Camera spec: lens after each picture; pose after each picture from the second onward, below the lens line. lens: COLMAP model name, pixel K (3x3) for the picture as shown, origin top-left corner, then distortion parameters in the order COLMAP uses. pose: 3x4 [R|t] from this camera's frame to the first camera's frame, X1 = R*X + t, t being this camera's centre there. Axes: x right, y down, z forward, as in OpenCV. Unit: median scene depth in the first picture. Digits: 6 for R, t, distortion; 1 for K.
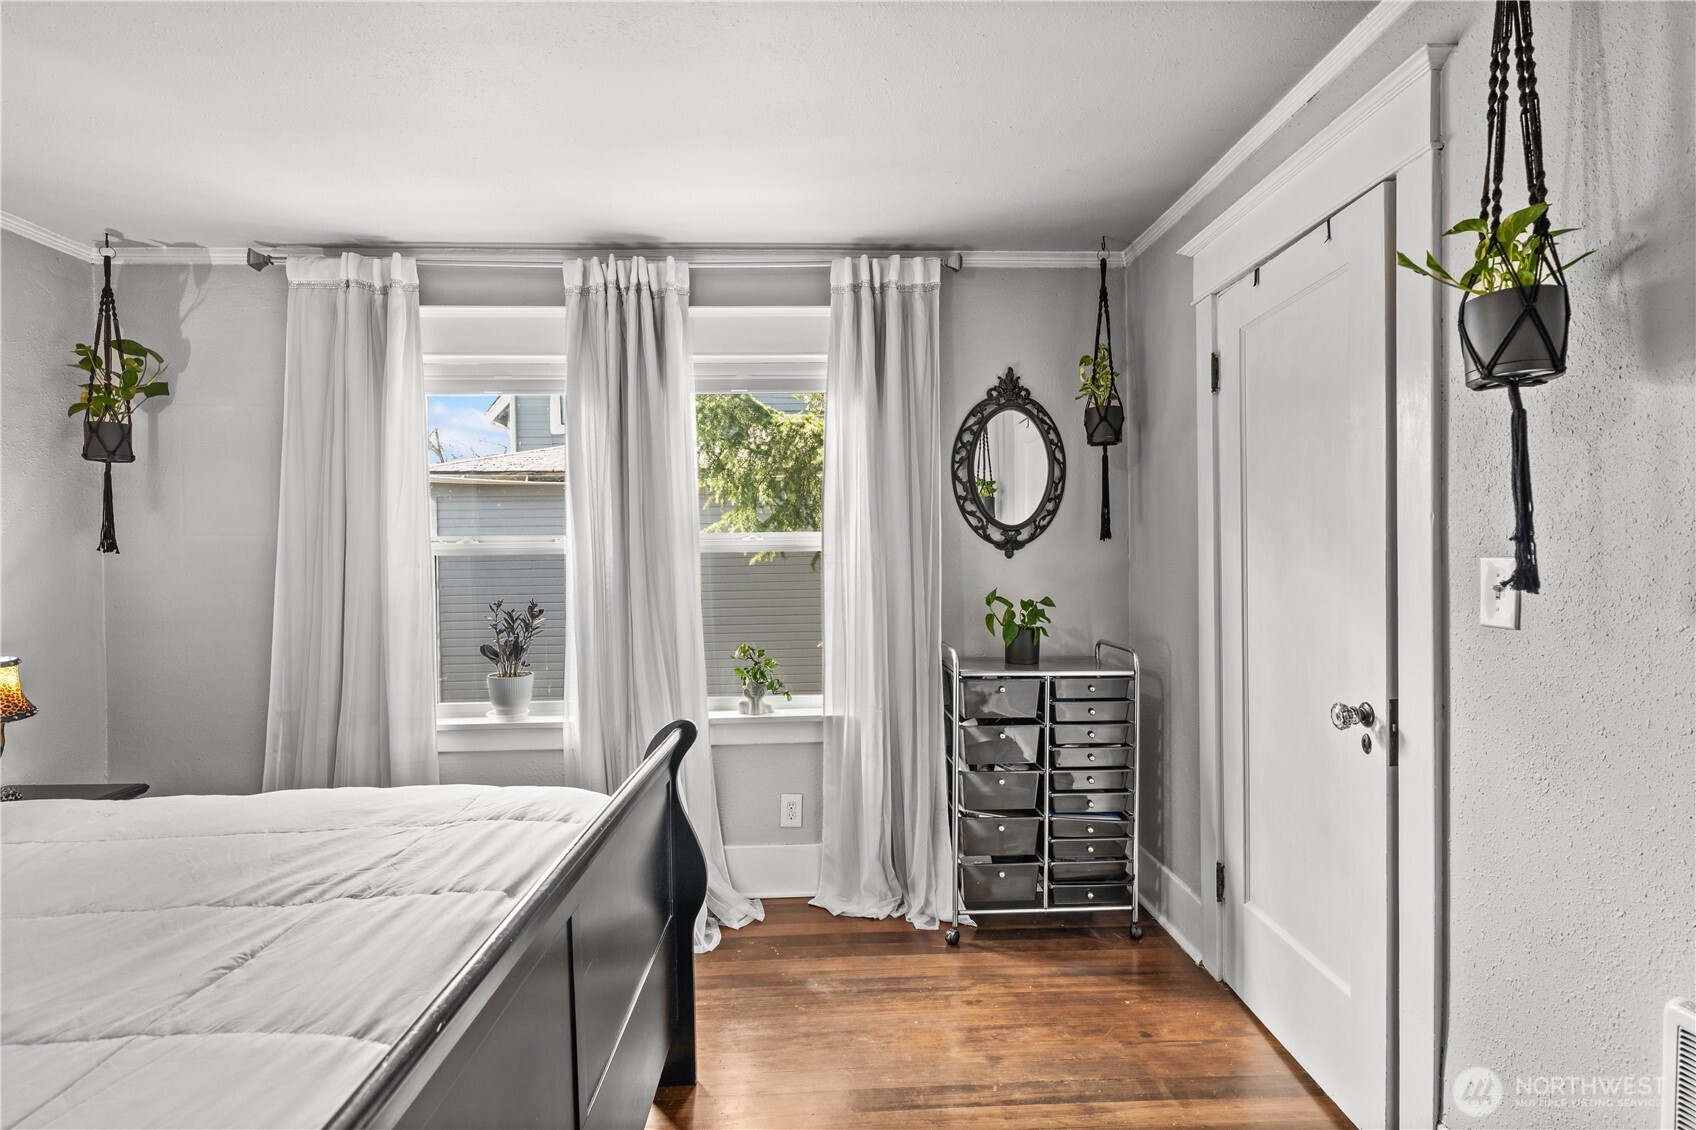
lens RADIAL K [[831.0, 0, 856.7], [0, 831.0, 575.6], [0, 0, 1]] dist [0.001202, -0.004497]
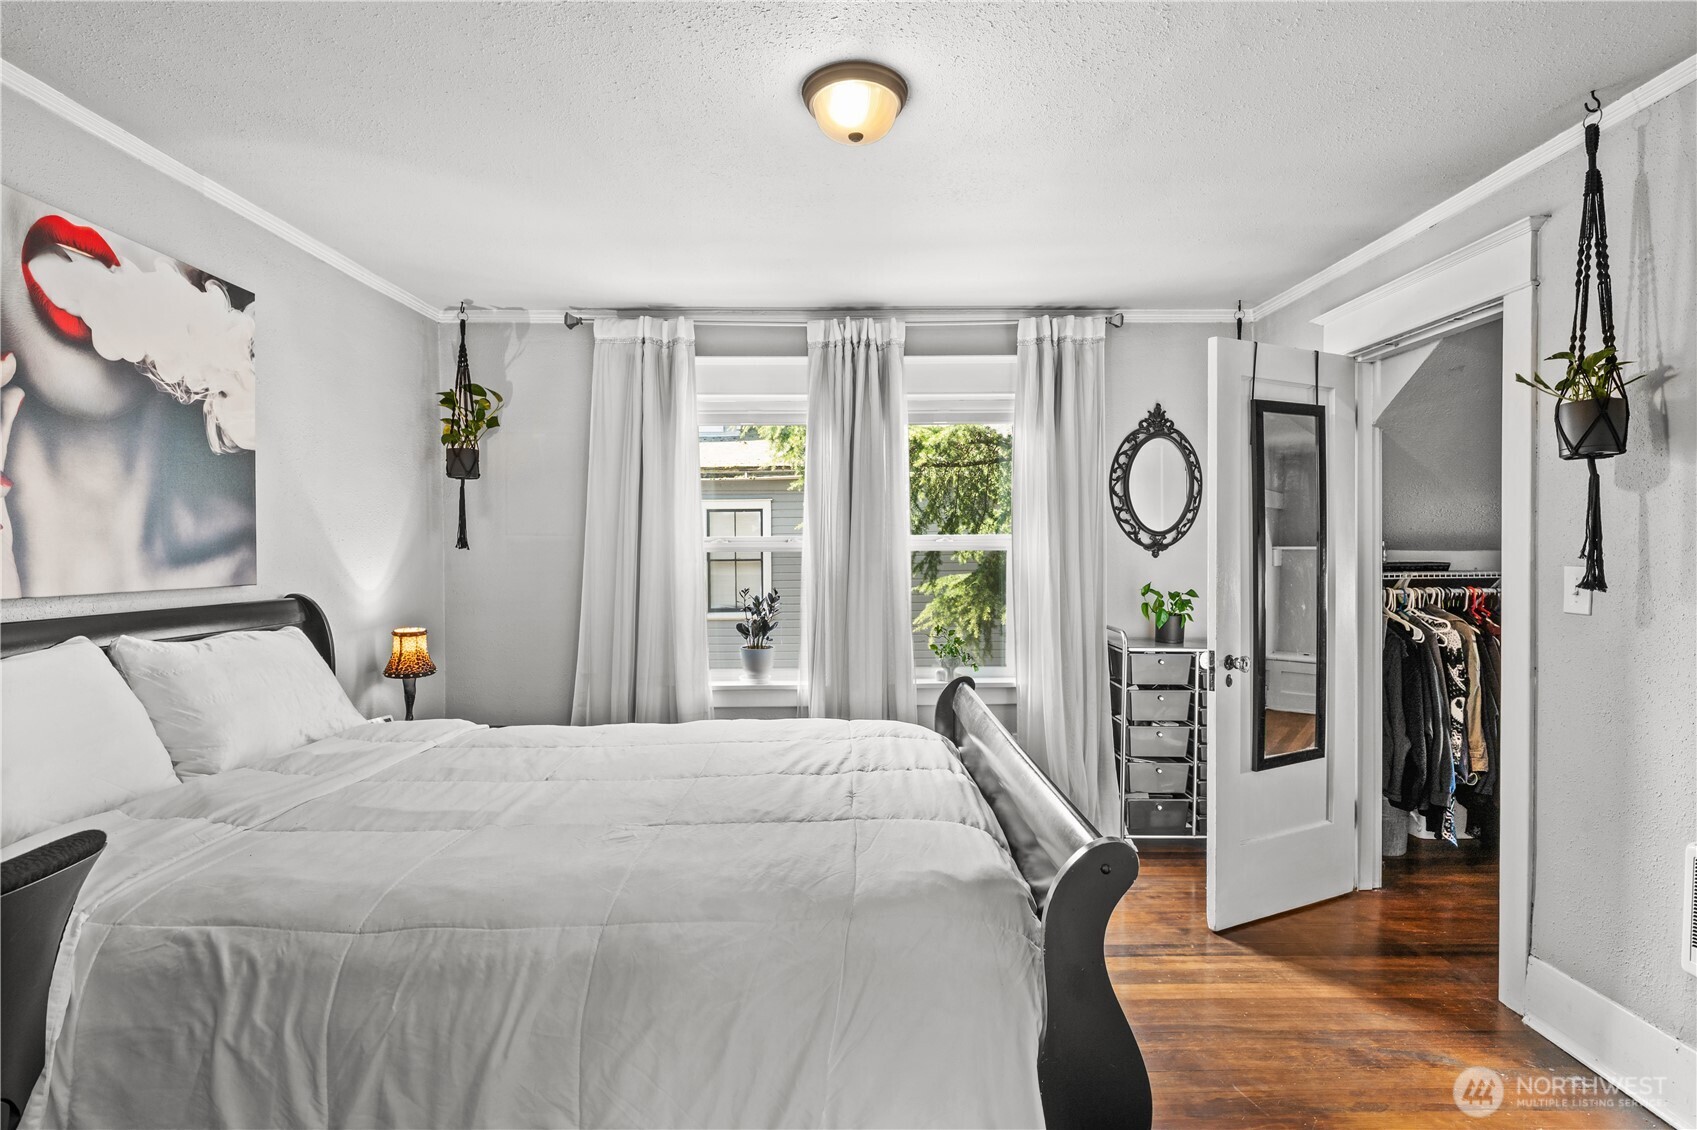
lens RADIAL K [[831.5, 0, 853.6], [0, 831.5, 565.4], [0, 0, 1]] dist [0.001202, -0.004497]
pose [[0.999399, 0.007687, -0.033799, -0.238818], [-0.007615, 0.999968, 0.002273, -0.009211], [0.033816, -0.002014, 0.999426, -0.268144]]
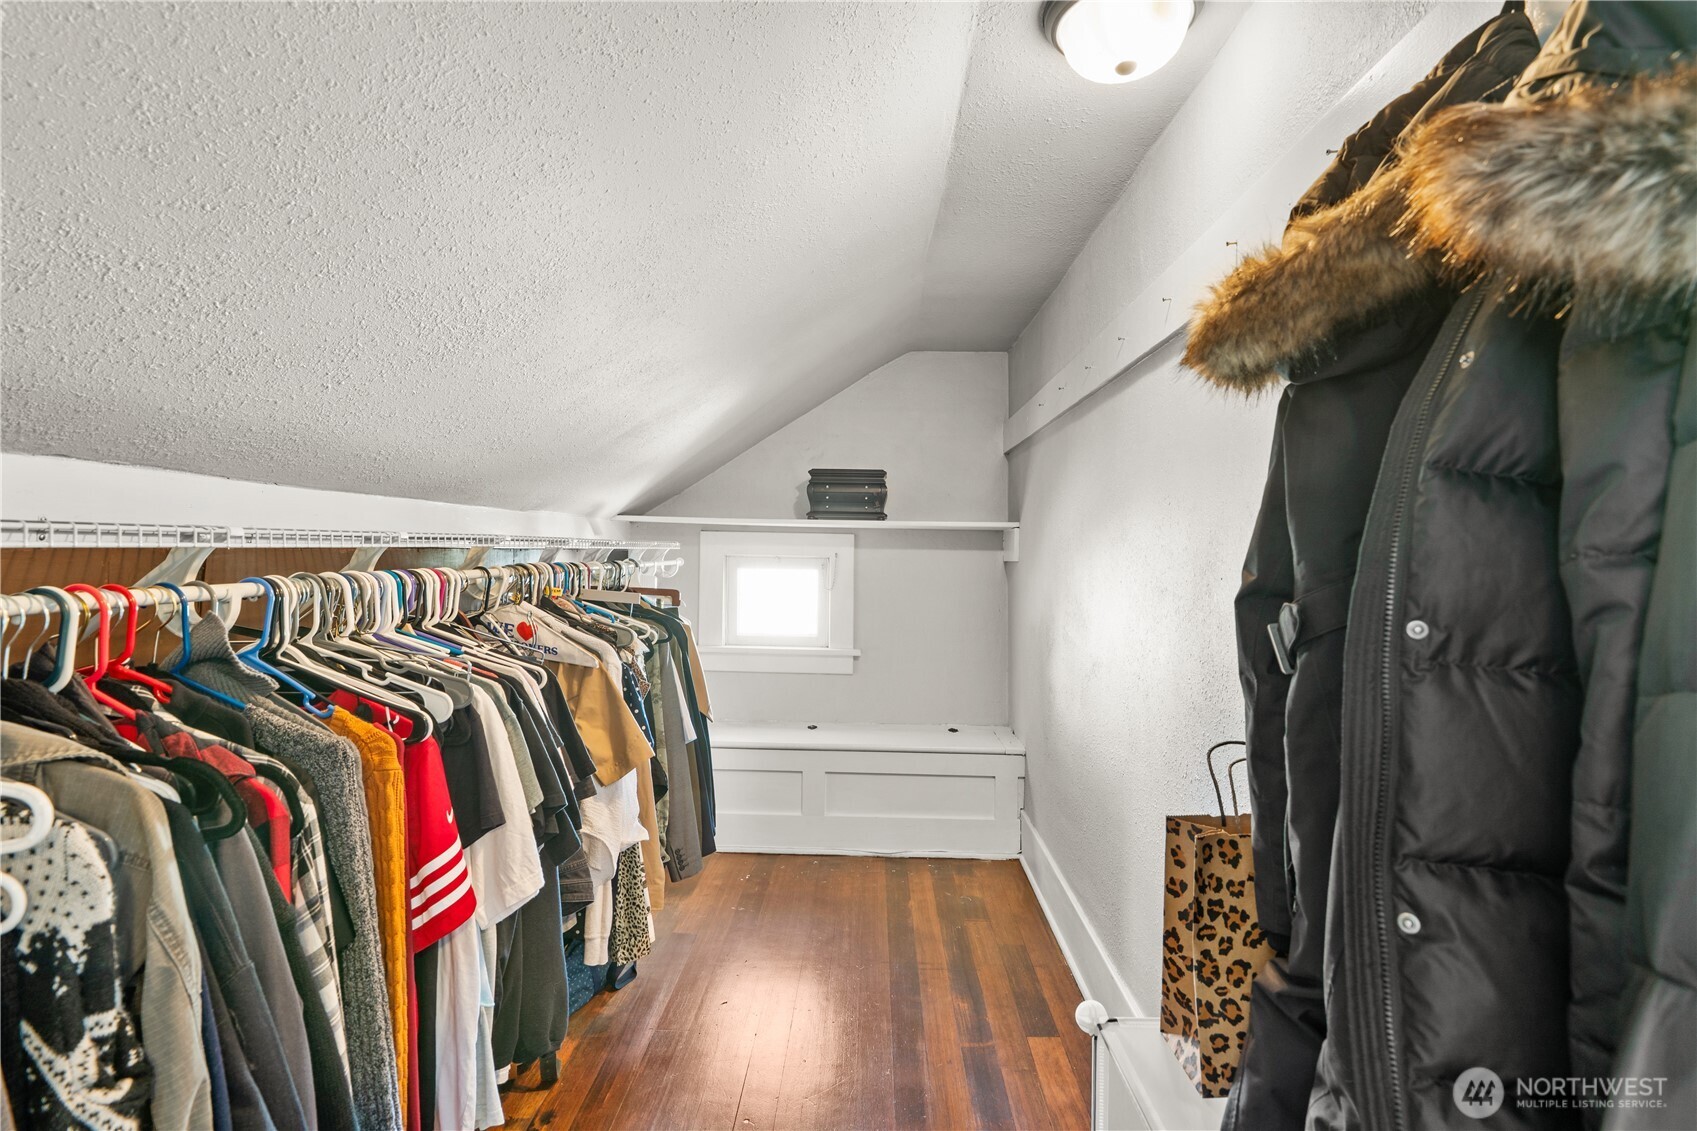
lens RADIAL K [[831.5, 0, 845.3], [0, 831.5, 554.1], [0, 0, 1]] dist [0.001202, -0.004497]
pose [[0.069129, 0.013822, 0.997512, 0.363564], [0.001276, 0.999902, -0.013943, 0.012739], [-0.997607, 0.002236, 0.069105, 0.705139]]
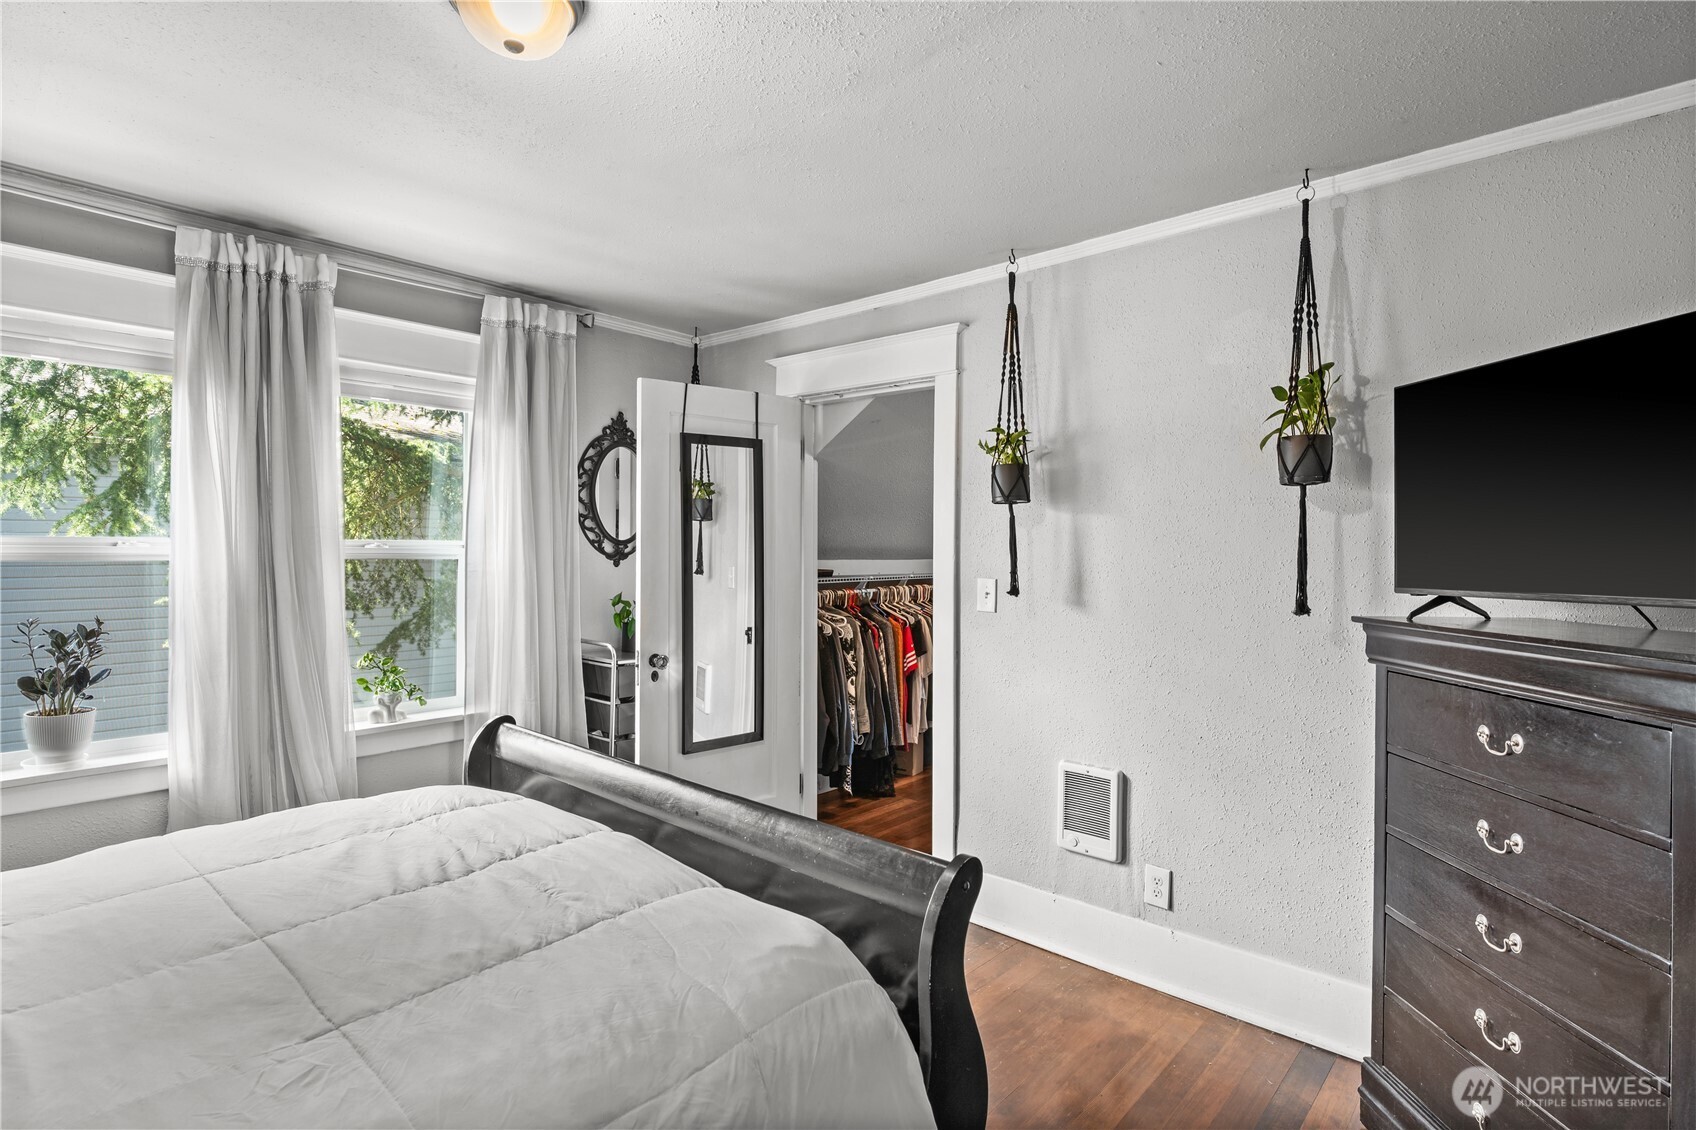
lens RADIAL K [[831.0, 0, 862.6], [0, 831.0, 552.9], [0, 0, 1]] dist [0.001202, -0.004497]
pose [[0.690447, 0.013960, 0.723248, -0.484171], [-0.005642, 0.999887, -0.013914, -0.027920], [-0.723361, 0.005526, 0.690448, -0.114706]]
